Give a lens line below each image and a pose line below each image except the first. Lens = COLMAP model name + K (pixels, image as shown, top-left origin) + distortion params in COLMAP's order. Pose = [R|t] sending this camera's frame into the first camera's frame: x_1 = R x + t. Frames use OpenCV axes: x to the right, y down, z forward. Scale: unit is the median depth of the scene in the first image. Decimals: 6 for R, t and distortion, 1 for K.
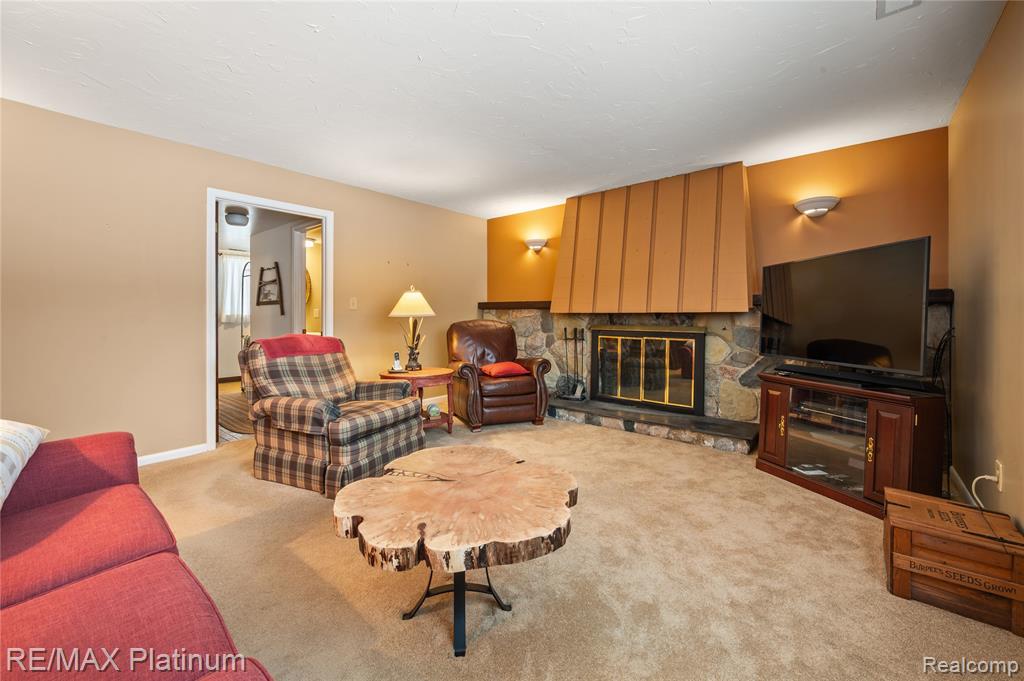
lens RADIAL K [[406.9, 0, 513.3], [0, 406.9, 320.0], [0, 0, 1]] dist [-0.000395, -0.000038]
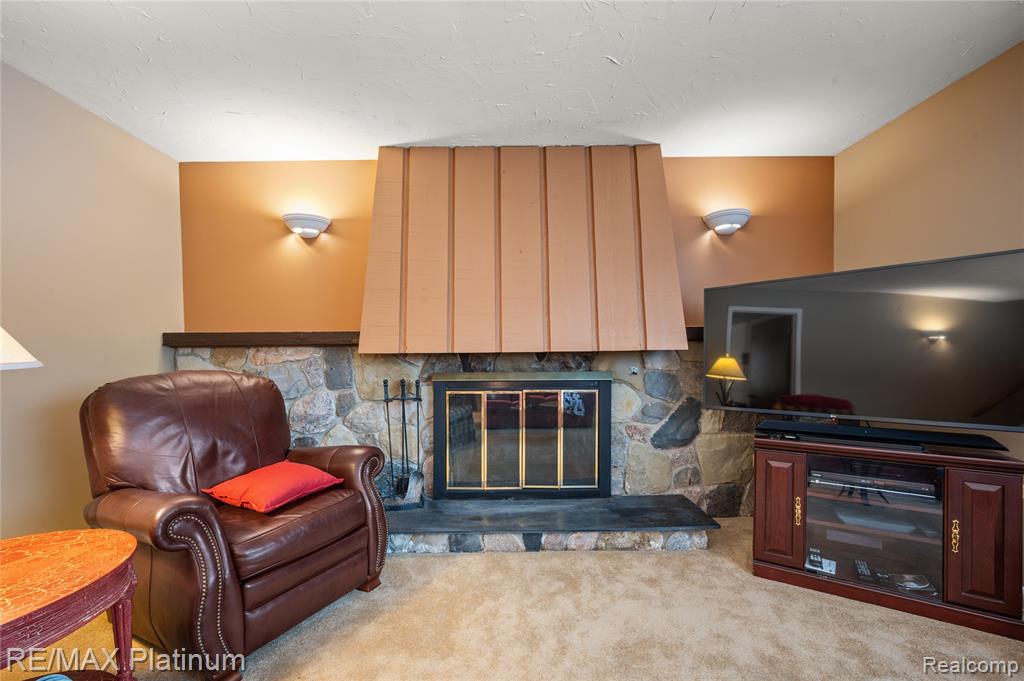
lens RADIAL K [[413.2, 0, 510.9], [0, 413.2, 364.4], [0, 0, 1]] dist [-0.001471, -0.000161]
pose [[0.768502, -0.026086, 0.639316, -0.111447], [0.019204, 0.999659, 0.017704, -0.010259], [-0.639560, -0.001328, 0.768740, 0.509209]]
